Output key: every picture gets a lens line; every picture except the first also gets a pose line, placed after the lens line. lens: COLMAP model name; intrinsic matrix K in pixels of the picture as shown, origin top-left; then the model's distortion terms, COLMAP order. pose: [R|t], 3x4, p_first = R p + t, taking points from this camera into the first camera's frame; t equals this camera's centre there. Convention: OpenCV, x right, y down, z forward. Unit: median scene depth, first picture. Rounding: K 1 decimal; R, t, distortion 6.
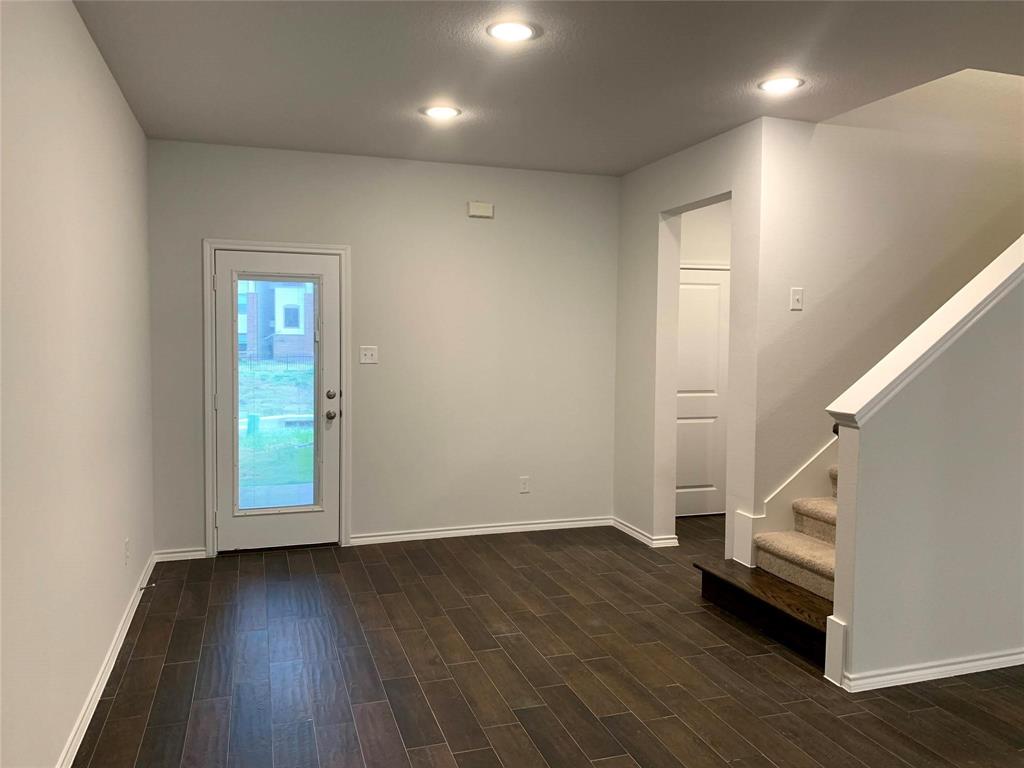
lens RADIAL K [[787.8, 0, 514.6], [0, 787.8, 383.3], [0, 0, 1]] dist [0.032356, -0.005852]
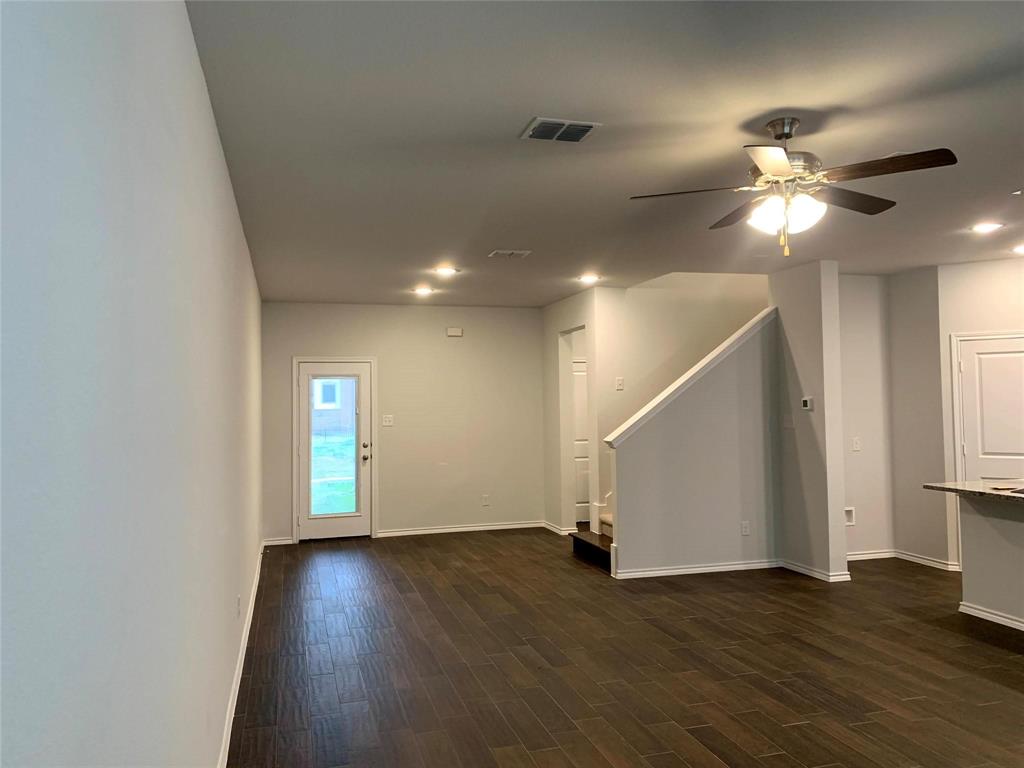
lens RADIAL K [[787.8, 0, 510.3], [0, 787.8, 382.2], [0, 0, 1]] dist [0.032356, -0.005852]
pose [[0.998606, -0.025792, -0.046052, 0.158062], [0.021583, 0.995739, -0.089661, 0.038669], [0.048168, 0.088542, 0.994907, -0.675765]]
